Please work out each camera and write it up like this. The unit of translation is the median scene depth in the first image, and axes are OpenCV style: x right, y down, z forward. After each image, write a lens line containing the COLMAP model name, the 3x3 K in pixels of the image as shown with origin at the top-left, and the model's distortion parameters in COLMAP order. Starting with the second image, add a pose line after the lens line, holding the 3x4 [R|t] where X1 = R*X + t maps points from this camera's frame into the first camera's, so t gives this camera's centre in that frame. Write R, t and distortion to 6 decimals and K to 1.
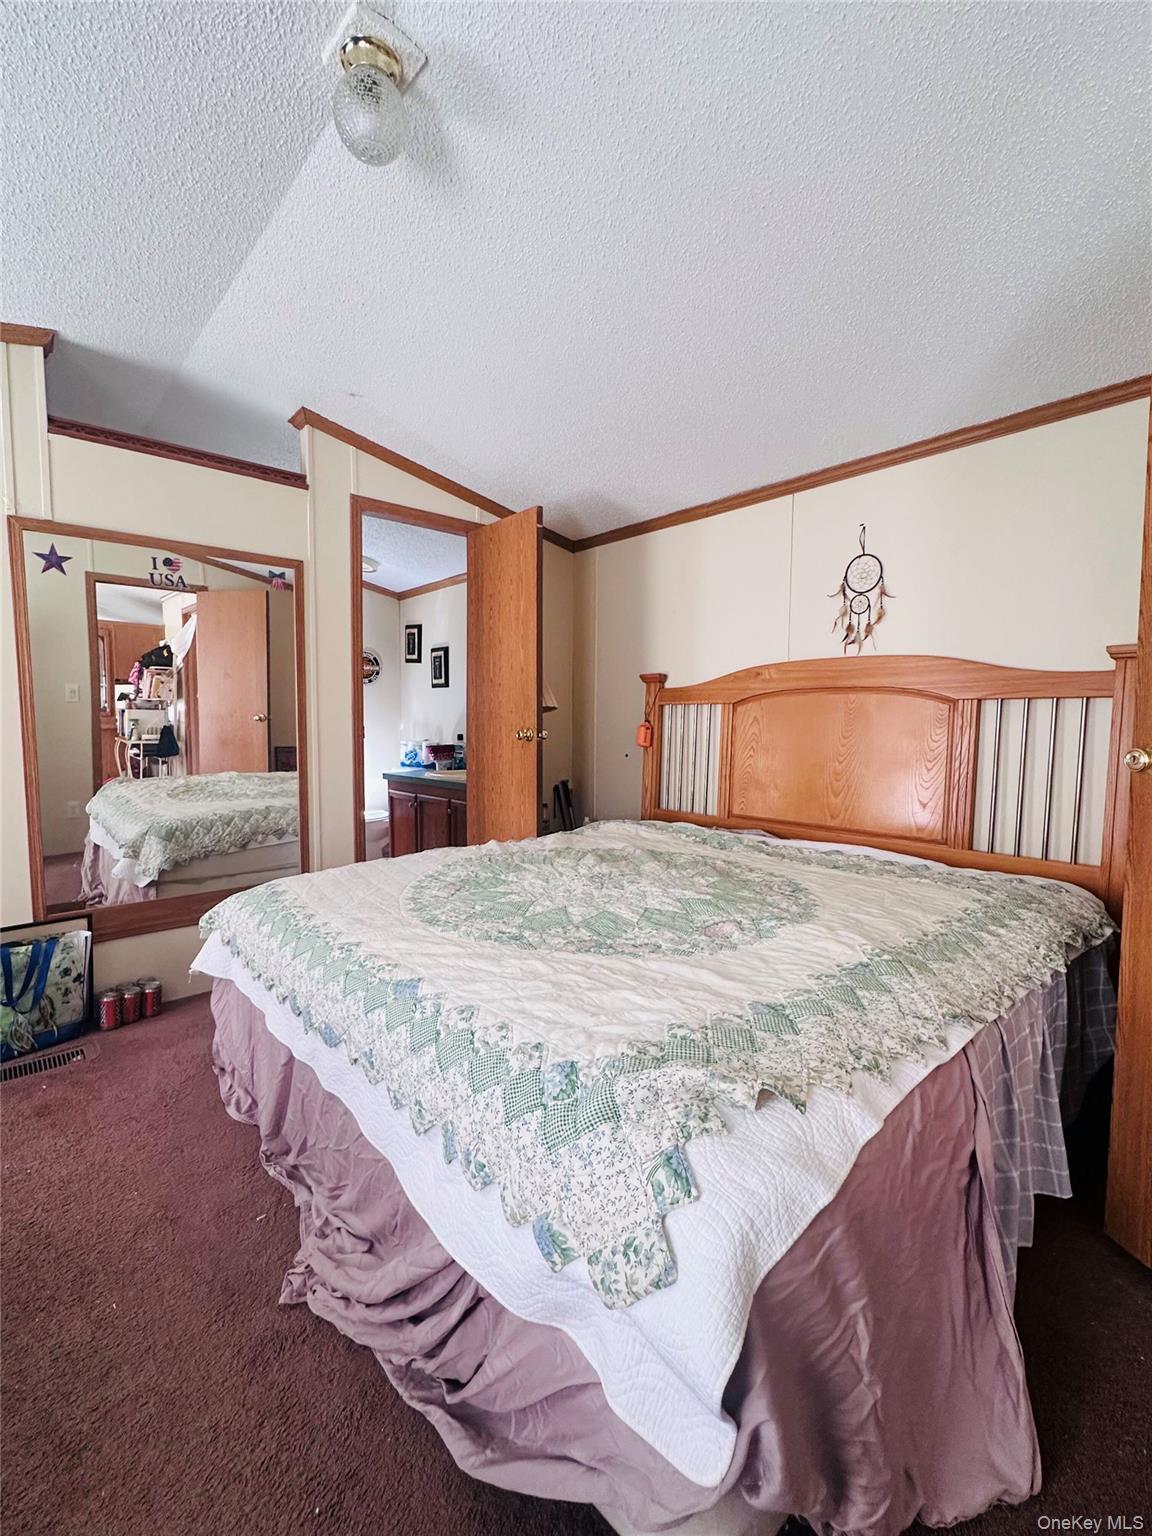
lens RADIAL K [[665.2, 0, 579.5], [0, 665.2, 765.4], [0, 0, 1]] dist [0.000219, 0.000004]
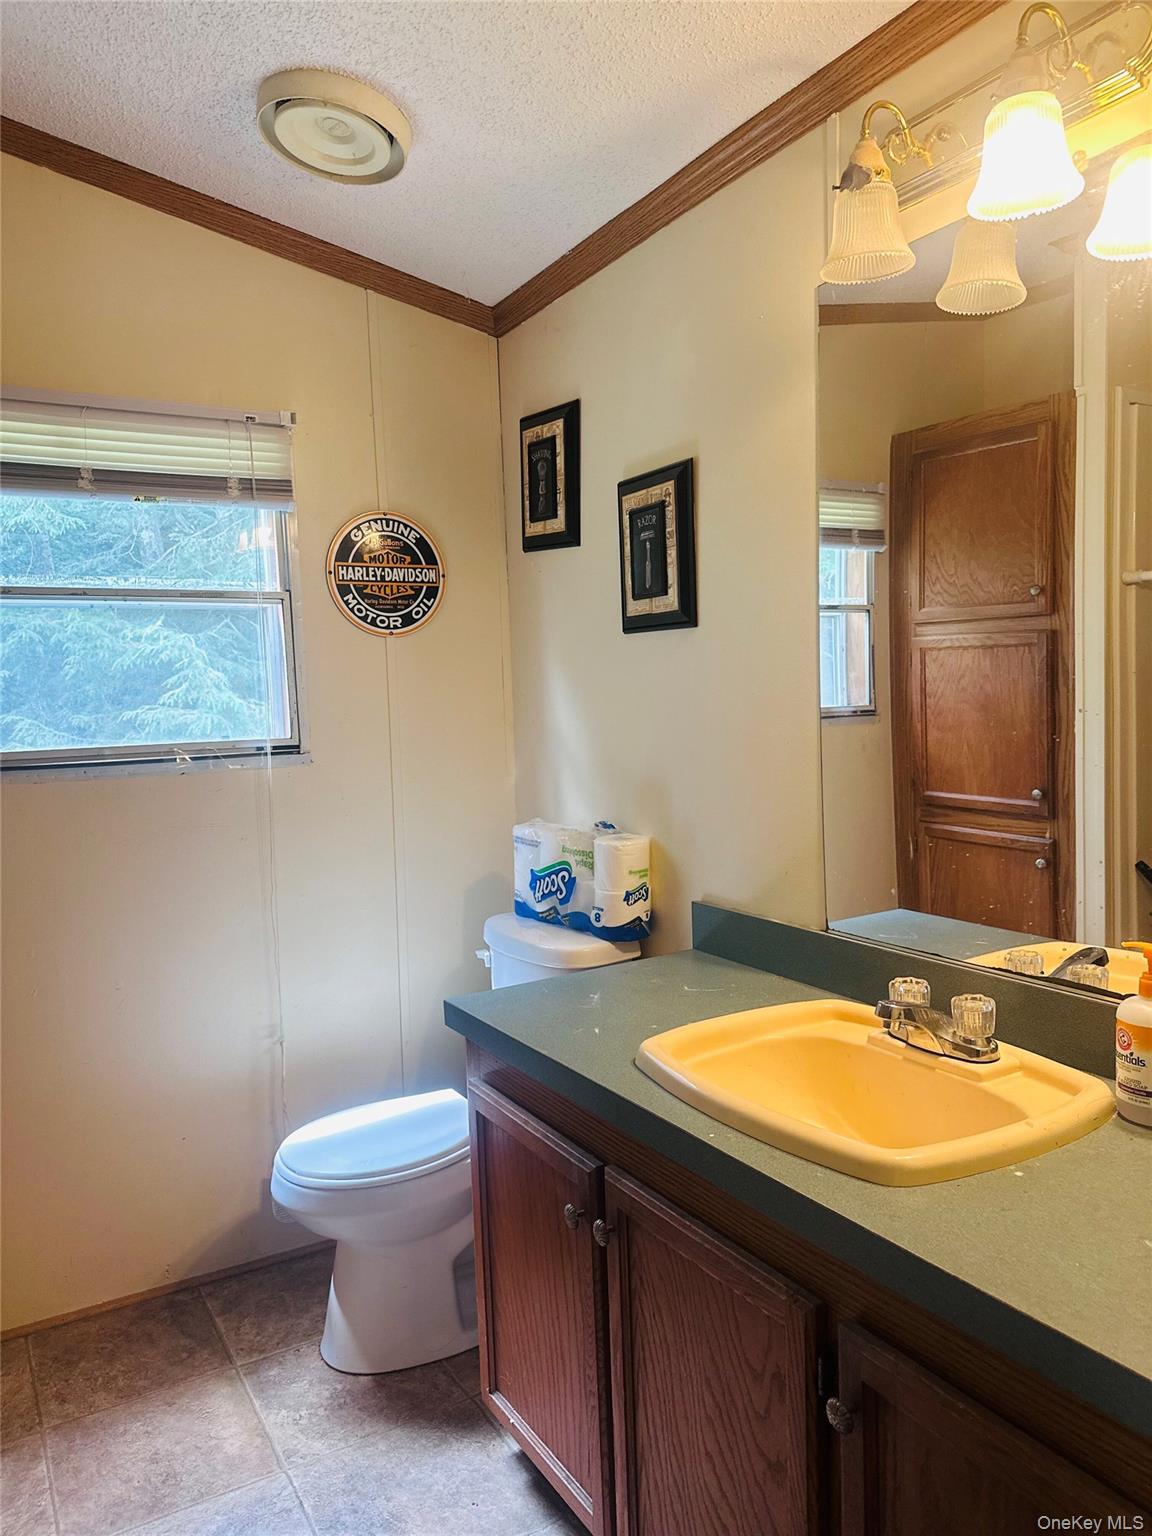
lens RADIAL K [[1080.4, 0, 573.3], [0, 1080.4, 768.9], [0, 0, 1]] dist [0.083257, -0.050606]
pose [[0.979327, -0.021436, -0.201143, -0.153371], [0.021801, 0.999762, -0.000397, -0.061373], [0.201104, -0.003996, 0.979562, 0.562897]]
